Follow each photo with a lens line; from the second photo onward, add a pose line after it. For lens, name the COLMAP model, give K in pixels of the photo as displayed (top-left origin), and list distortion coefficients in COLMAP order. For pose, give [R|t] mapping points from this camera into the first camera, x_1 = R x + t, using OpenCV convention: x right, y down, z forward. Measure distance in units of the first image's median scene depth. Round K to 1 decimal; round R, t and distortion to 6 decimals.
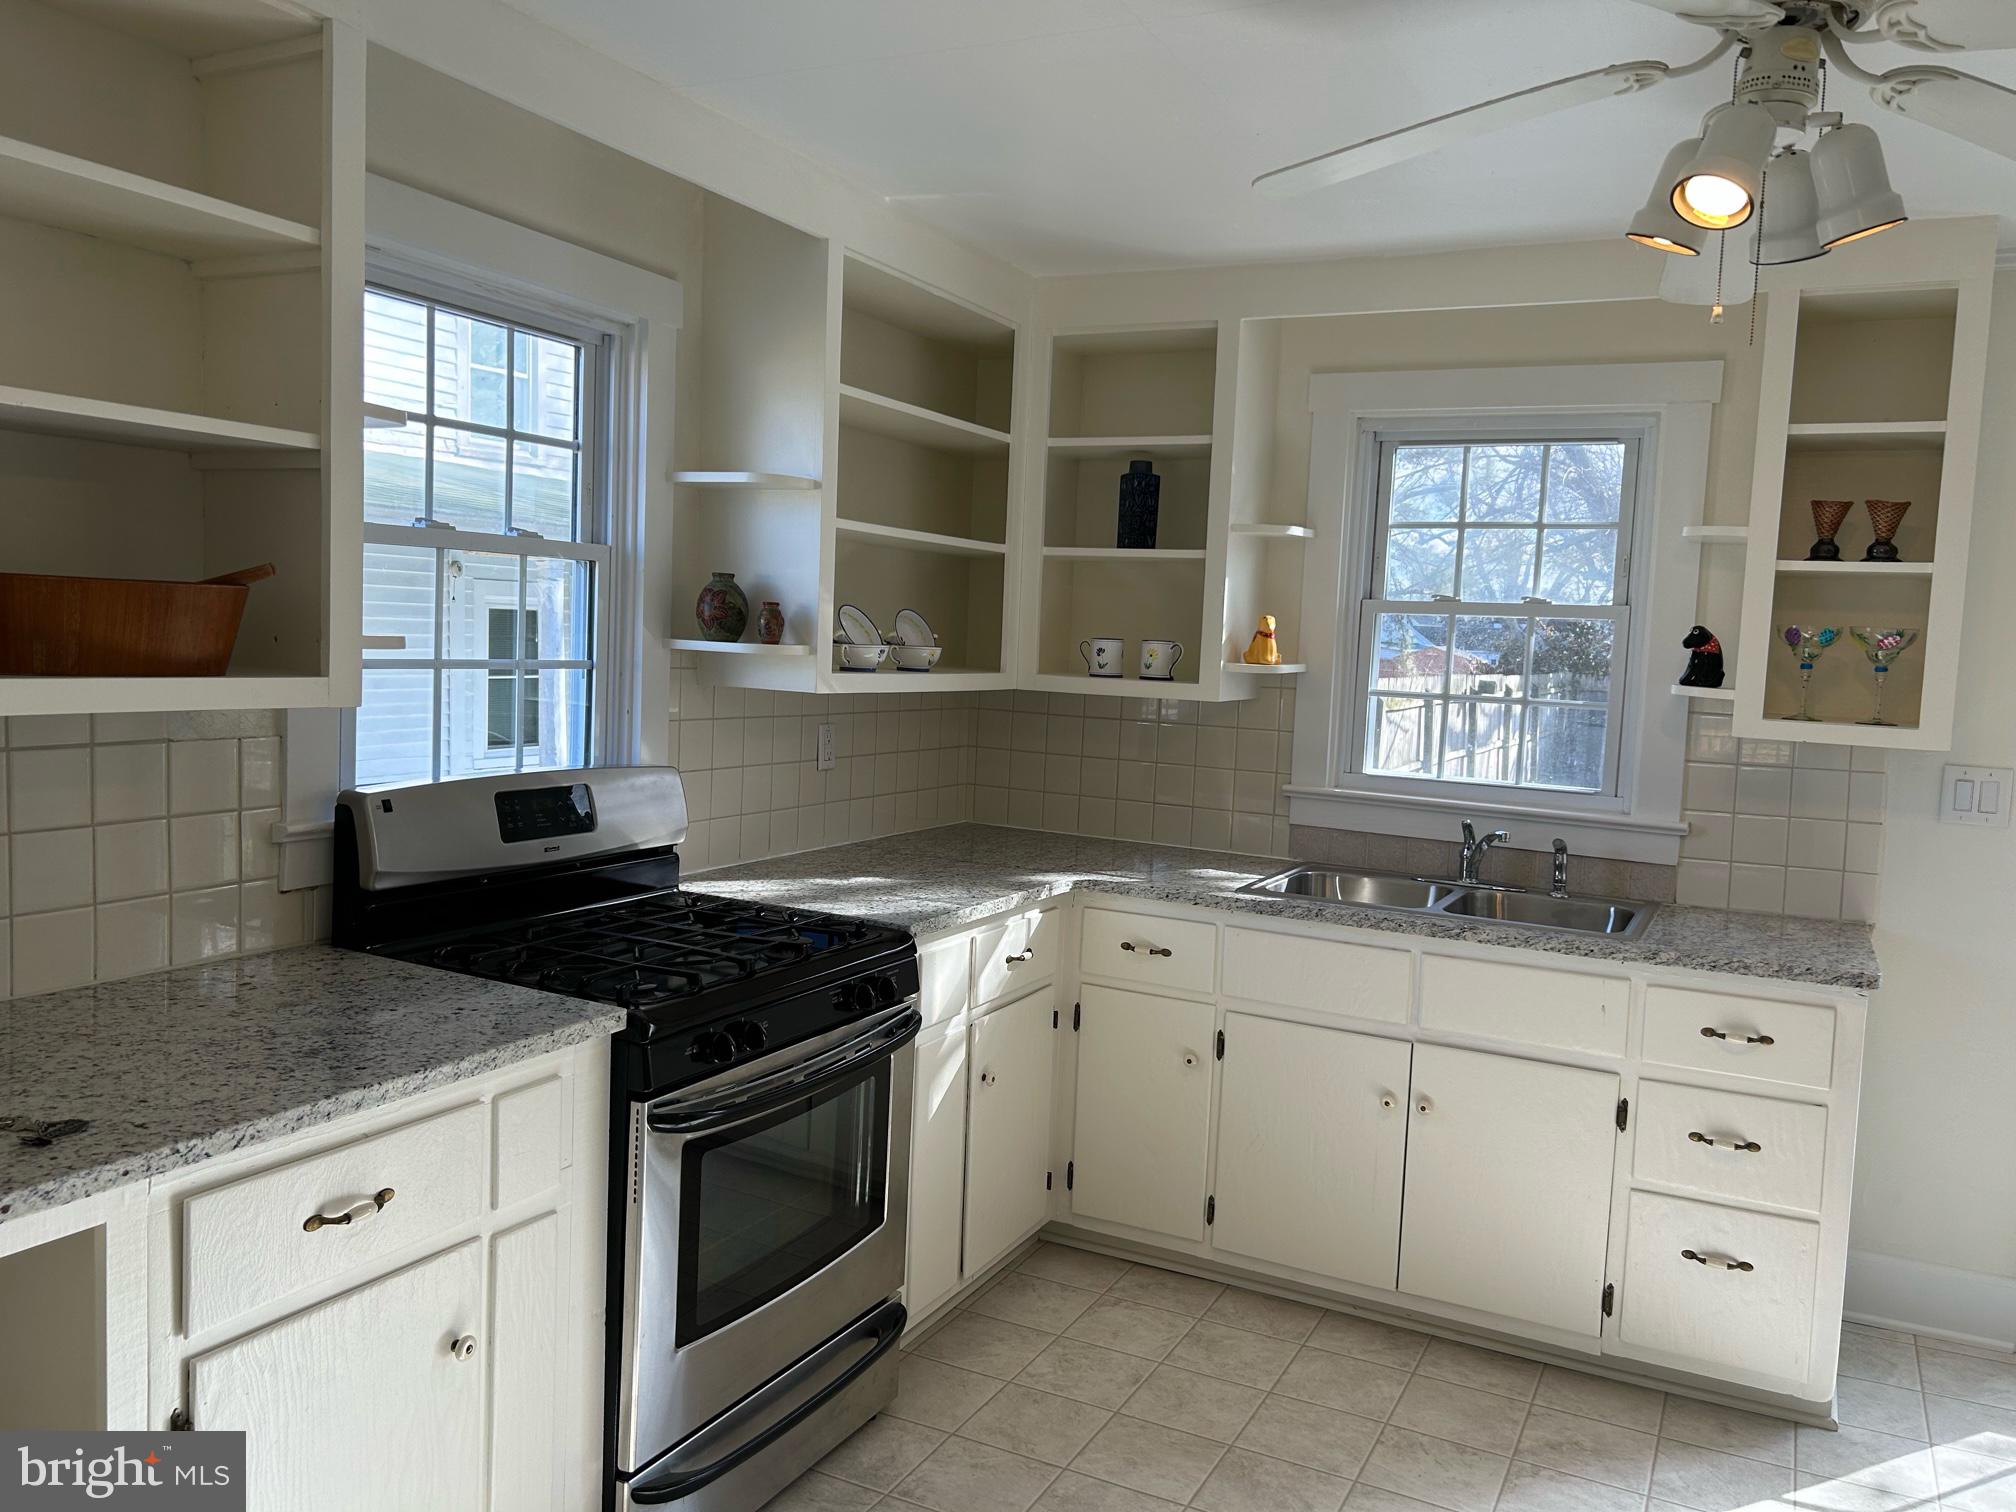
lens RADIAL K [[1513.6, 0, 1009.6], [0, 1513.6, 752.8], [0, 0, 1]] dist [0.031952, -0.043555]
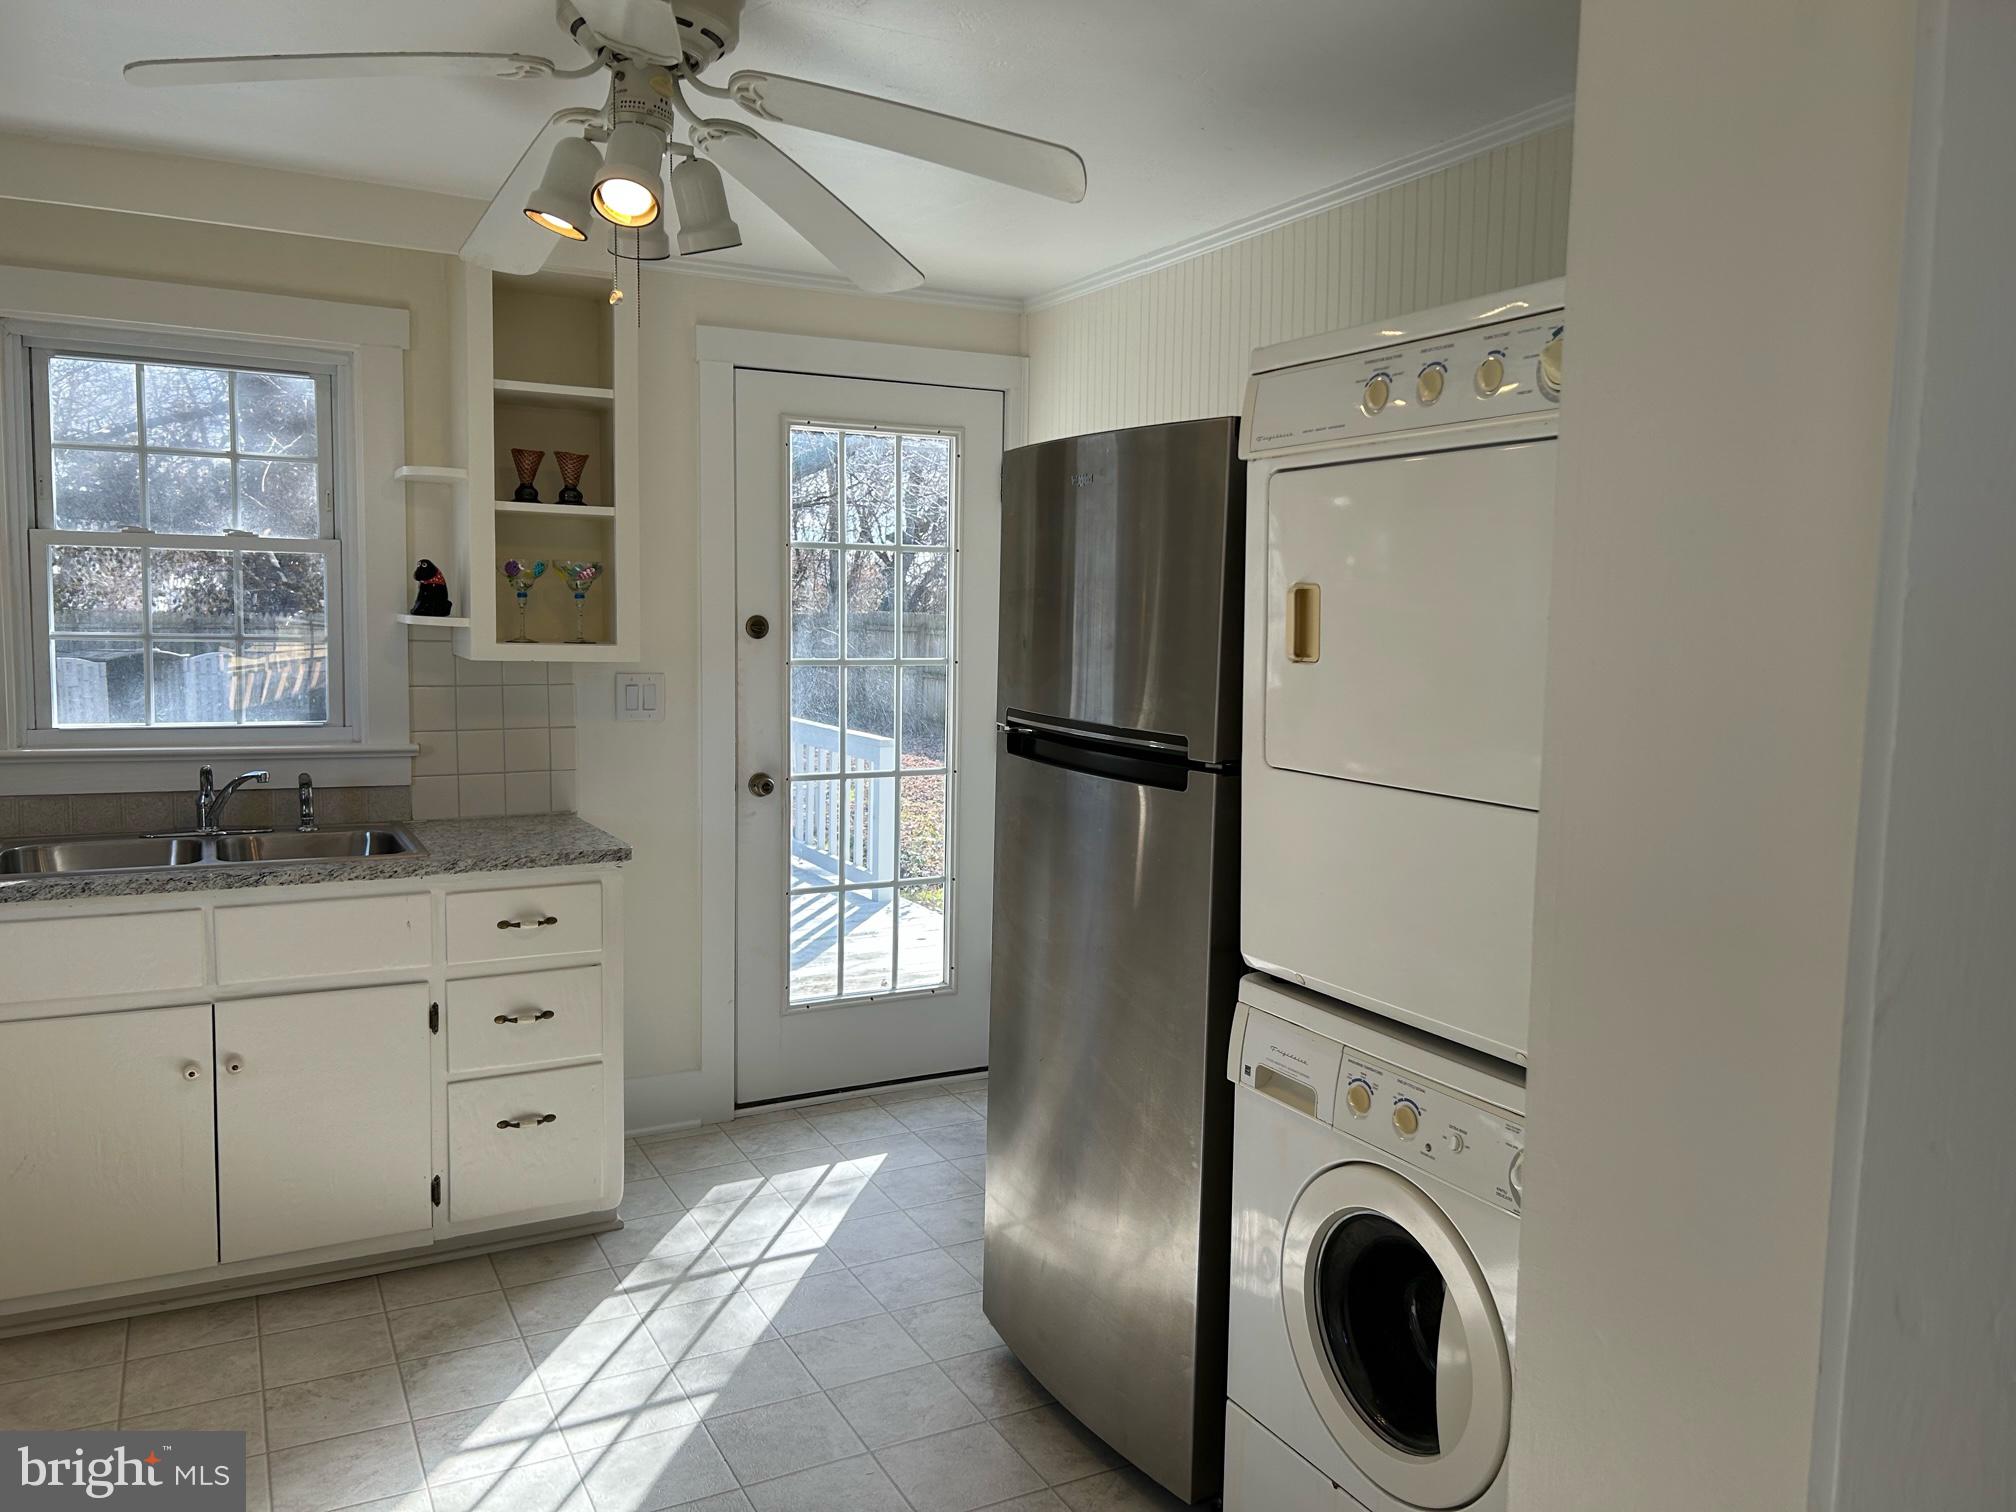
lens RADIAL K [[1513.6, 0, 1013.1], [0, 1513.6, 753.9], [0, 0, 1]] dist [0.031952, -0.043555]
pose [[0.566785, -0.110130, 0.816472, -0.214900], [0.070413, 0.993875, 0.085179, -0.009702], [-0.820851, 0.009212, 0.571068, 0.048630]]
